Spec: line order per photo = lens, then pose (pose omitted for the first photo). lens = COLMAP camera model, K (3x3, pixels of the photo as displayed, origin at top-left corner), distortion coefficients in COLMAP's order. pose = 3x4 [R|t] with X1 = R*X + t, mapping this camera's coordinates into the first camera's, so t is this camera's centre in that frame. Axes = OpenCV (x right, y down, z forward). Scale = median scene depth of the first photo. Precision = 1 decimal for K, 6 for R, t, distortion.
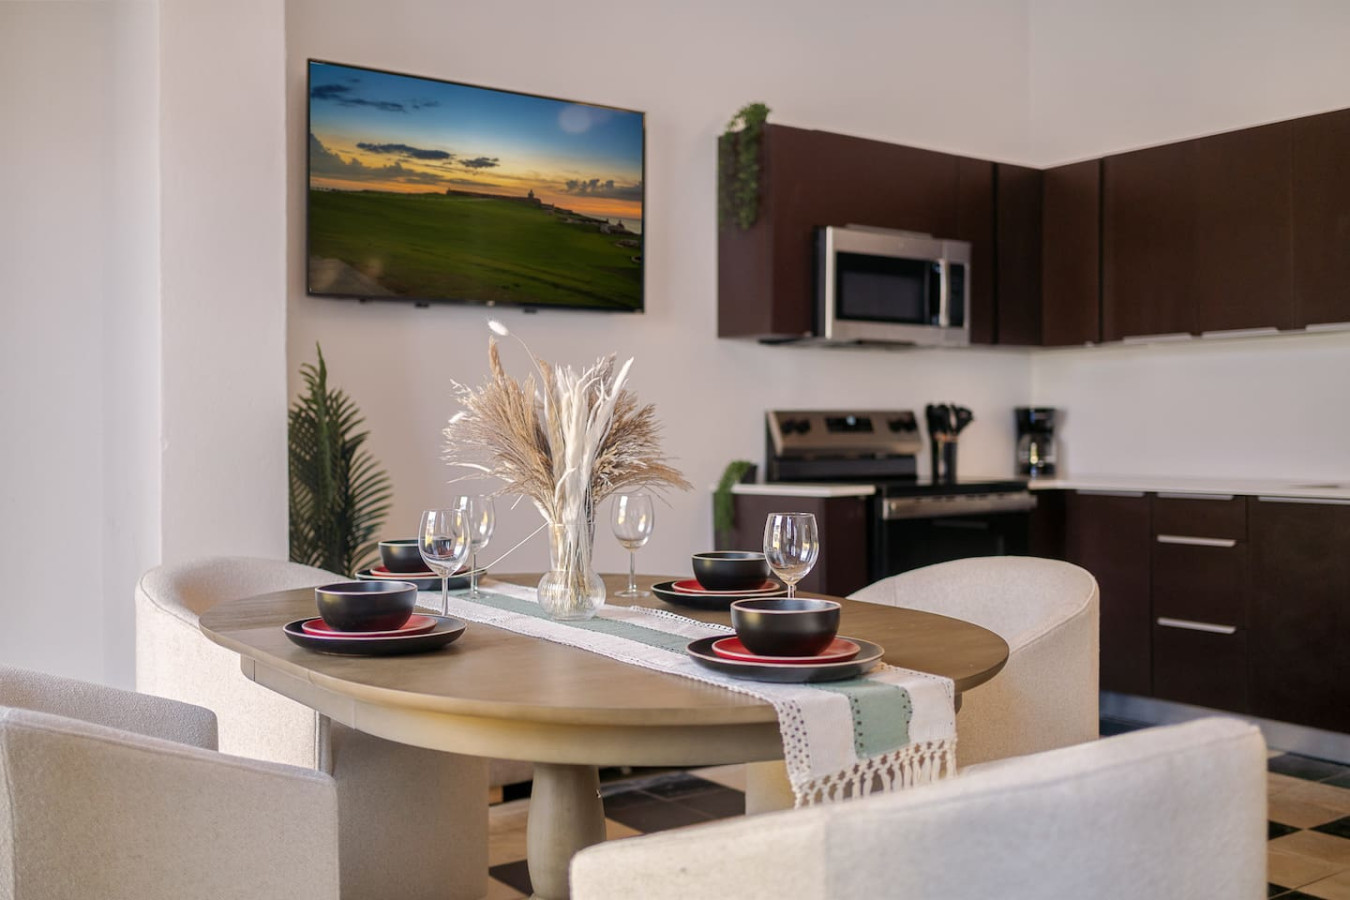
lens RADIAL K [[1398.1, 0, 685.9], [0, 1398.1, 422.8], [0, 0, 1]] dist [0.010648, 0.000000]
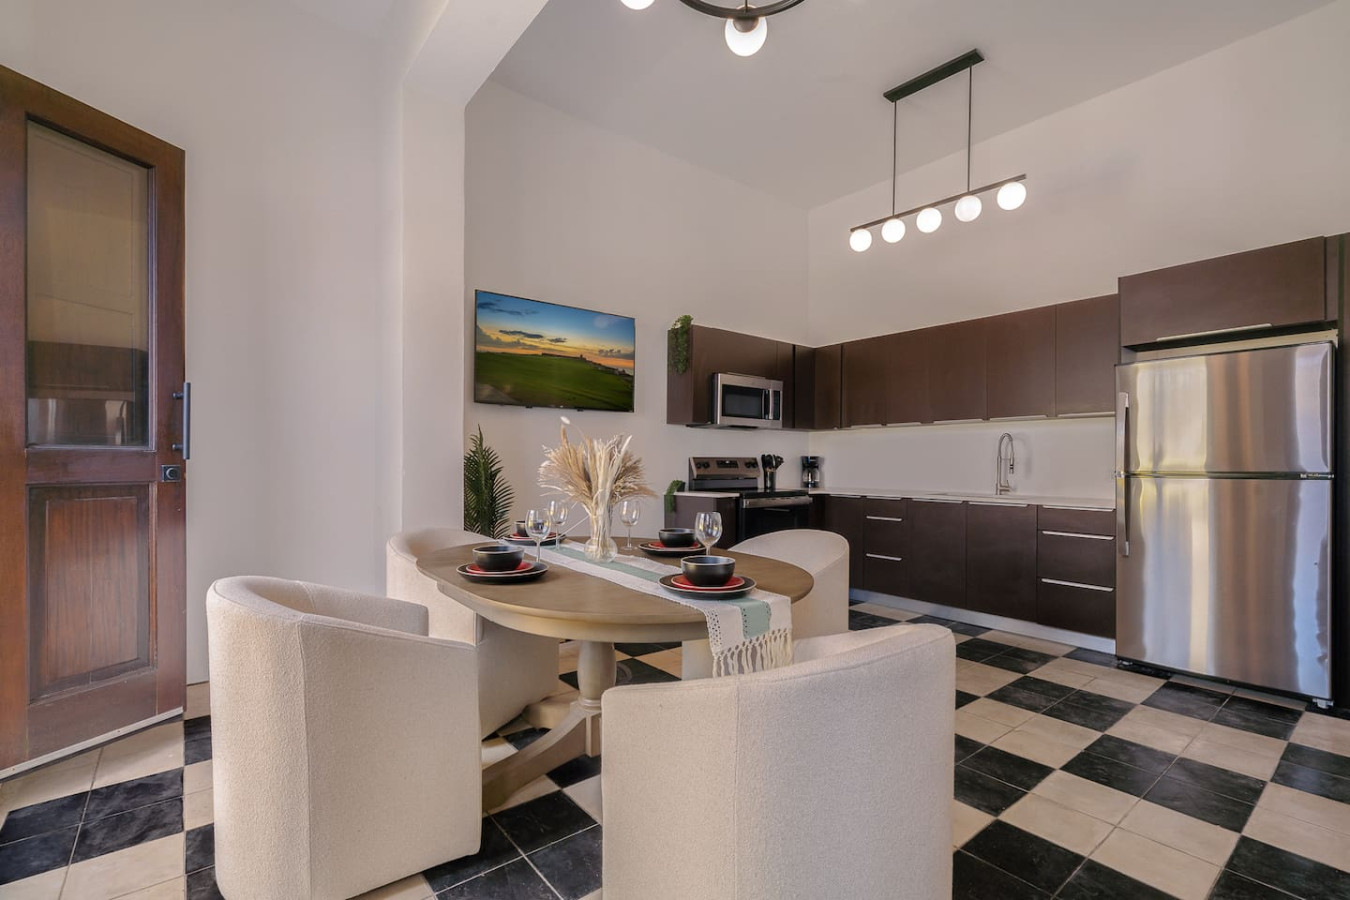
lens RADIAL K [[615.2, 0, 681.5], [0, 615.2, 463.8], [0, 0, 1]] dist [-0.001174, 0.000812]
pose [[0.998505, 0.008549, 0.053982, -0.007458], [-0.009027, 0.999922, 0.008616, -0.007647], [-0.053904, -0.009090, 0.998505, 0.051202]]
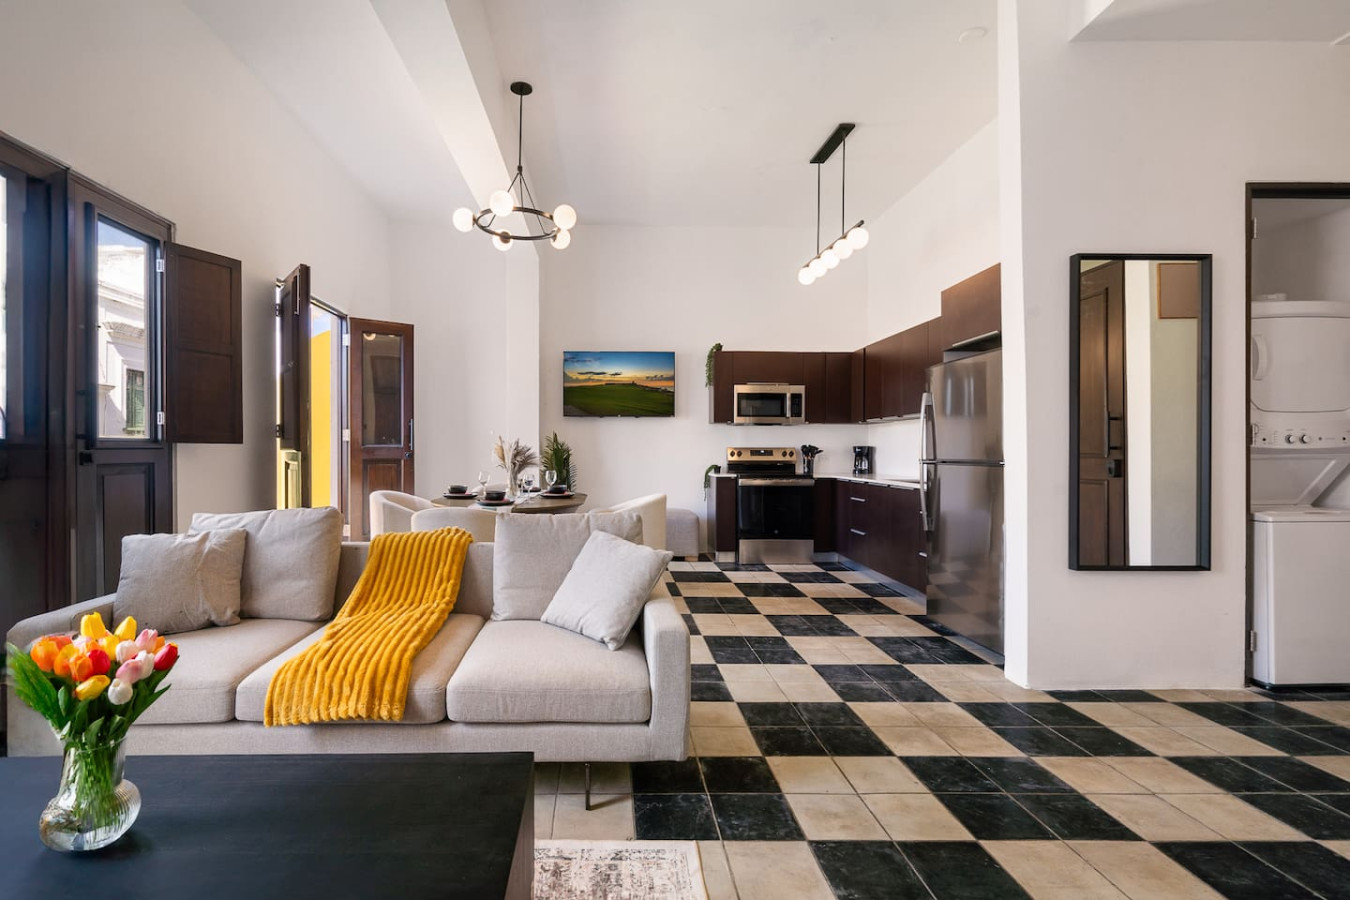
lens RADIAL K [[615.2, 0, 612.7], [0, 615.2, 449.9], [0, 0, 1]] dist [-0.001174, 0.000812]
pose [[0.819292, 0.008826, -0.573308, 0.670108], [-0.004681, 0.999951, 0.008706, -0.015876], [0.573357, -0.004449, 0.819294, -0.211313]]
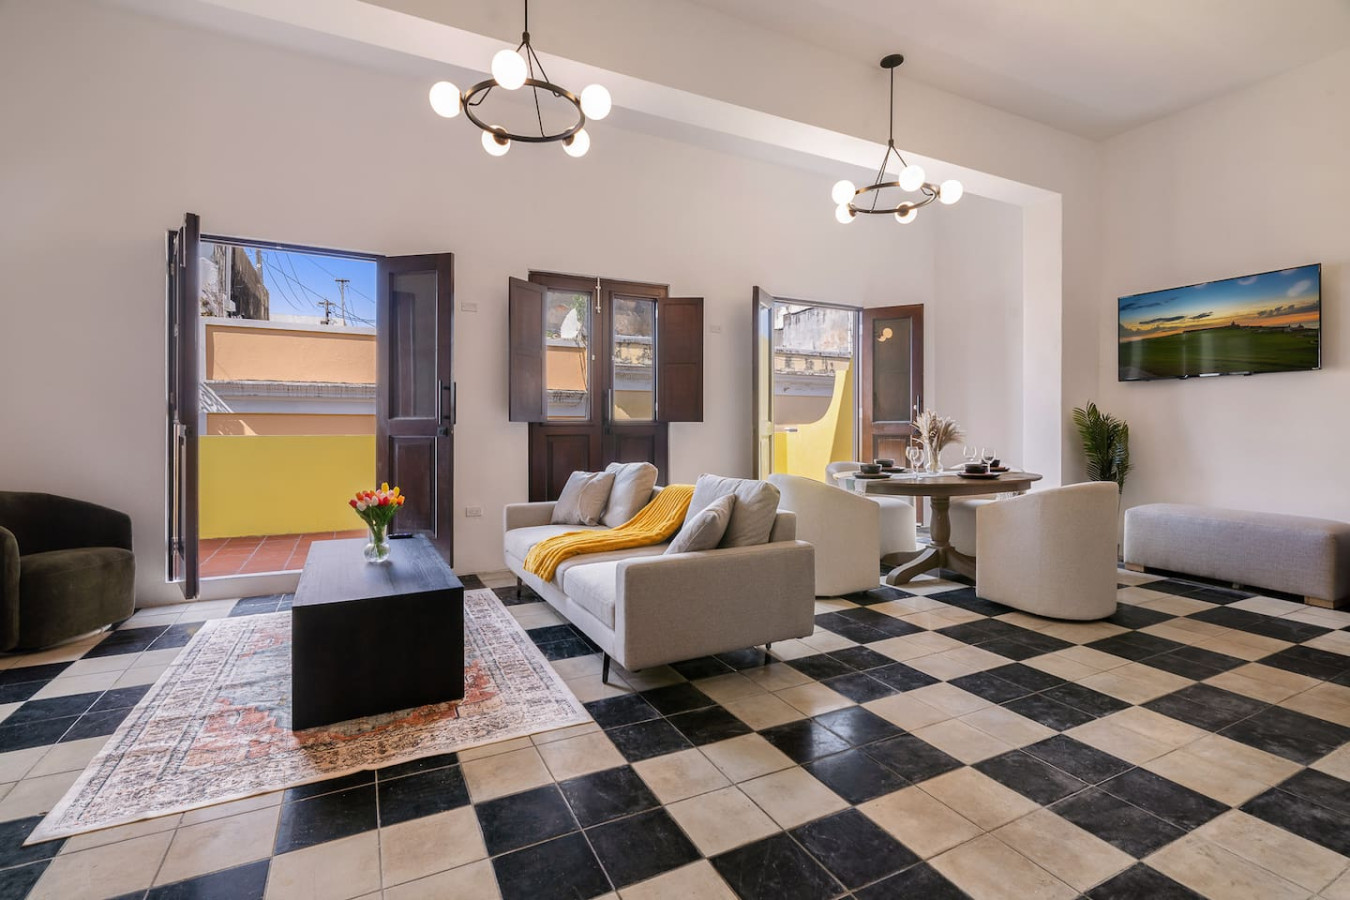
lens RADIAL K [[615.2, 0, 669.0], [0, 615.2, 426.4], [0, 0, 1]] dist [-0.001174, 0.000812]
pose [[-0.154861, 0.005473, -0.987921, 0.974656], [0.009205, 0.999949, 0.004097, -0.011948], [0.987893, -0.008459, -0.154904, 0.260877]]
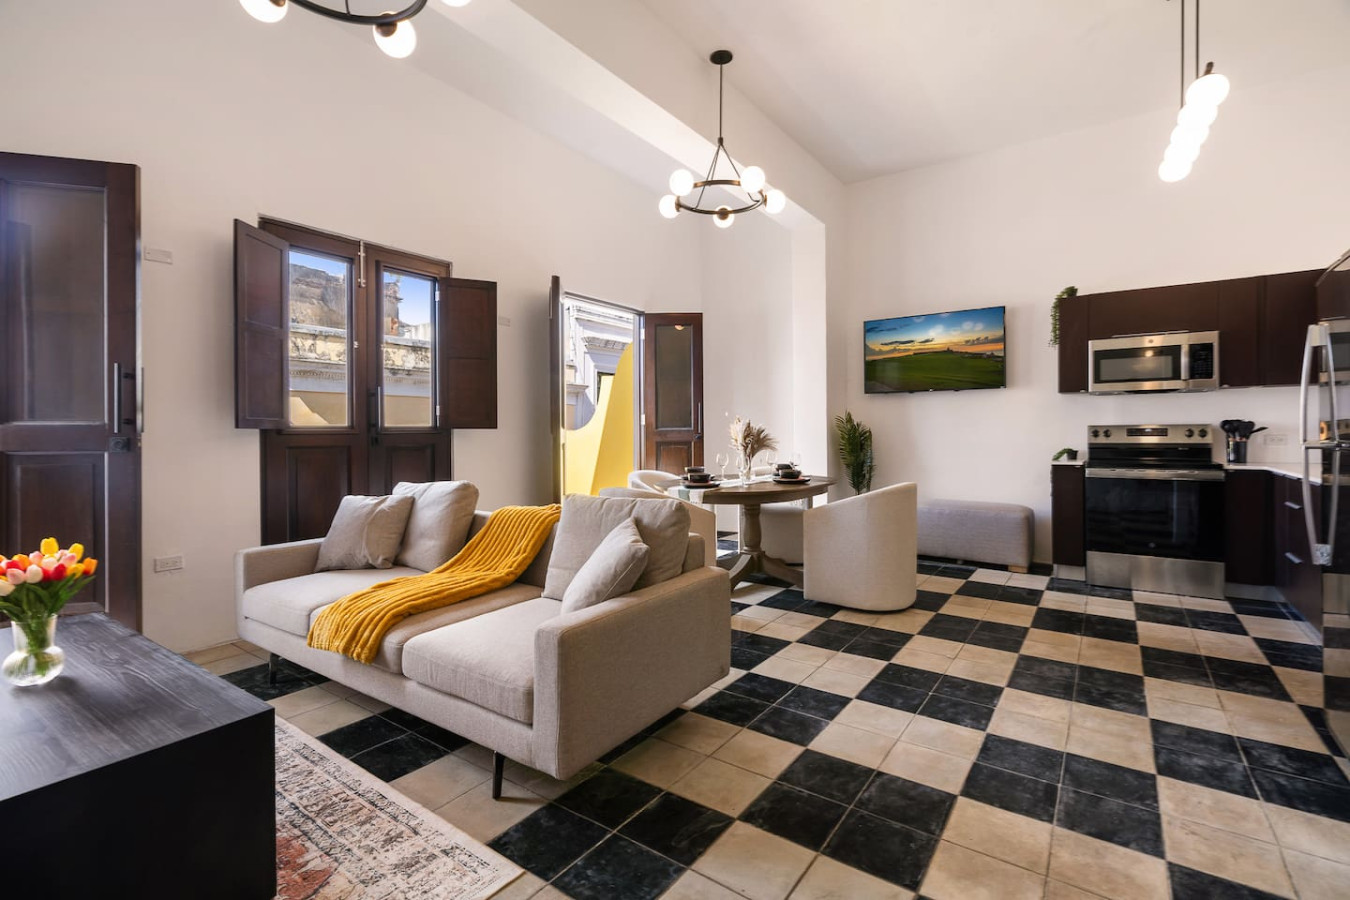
lens RADIAL K [[615.2, 0, 667.3], [0, 615.2, 431.9], [0, 0, 1]] dist [-0.001174, 0.000812]
pose [[0.318213, 0.001626, -0.948018, 0.838109], [0.010814, 0.999927, 0.005345, -0.012675], [0.947958, -0.011953, 0.318172, 0.093552]]
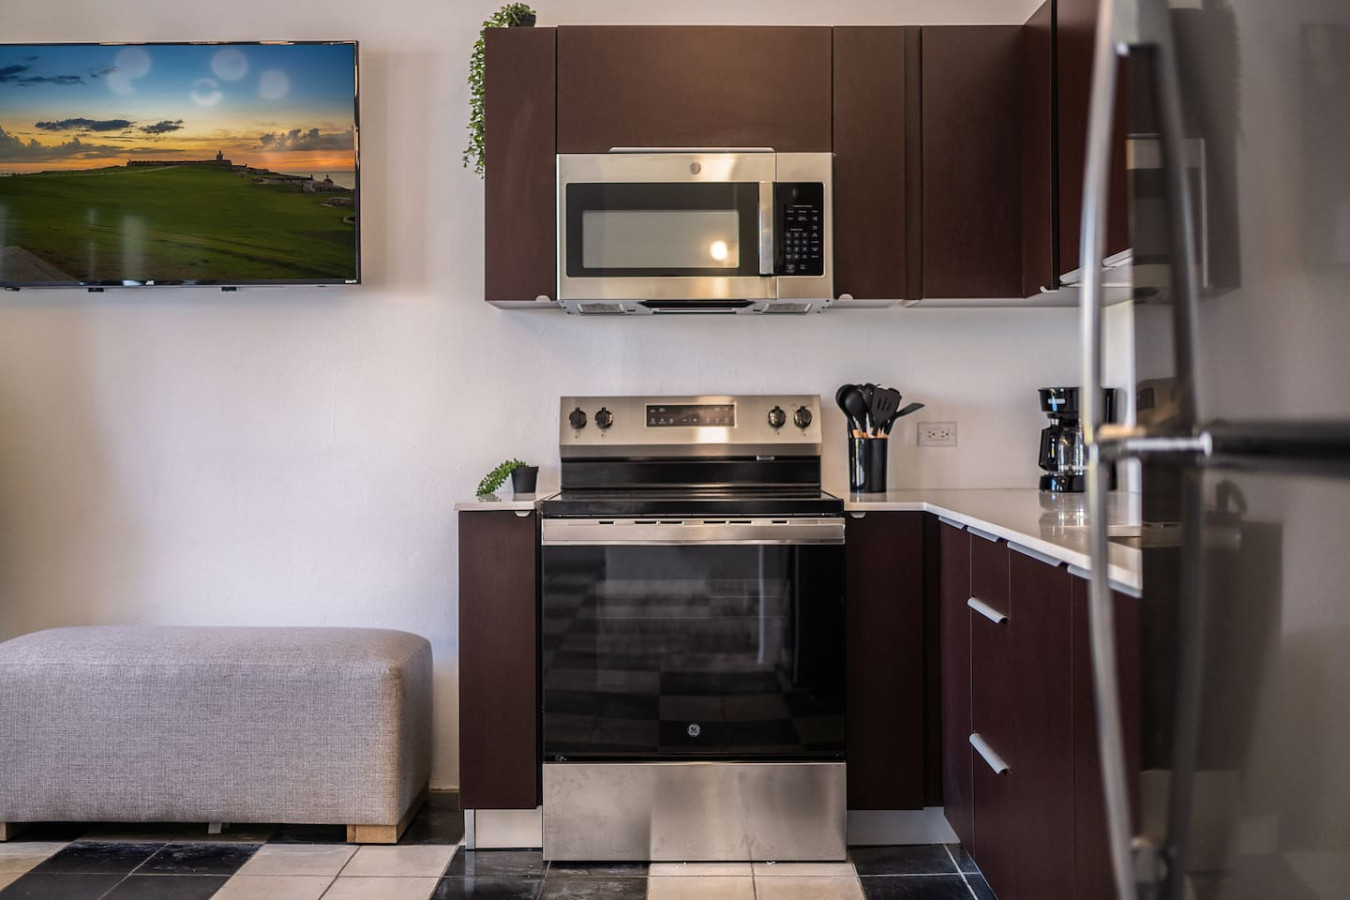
lens RADIAL K [[1398.1, 0, 664.9], [0, 1398.1, 413.2], [0, 0, 1]] dist [0.010648, 0.000000]
pose [[0.804442, -0.004416, -0.594015, 0.633246], [0.005654, 0.999984, 0.000223, -0.000088], [0.594004, -0.003538, 0.804454, 0.454654]]
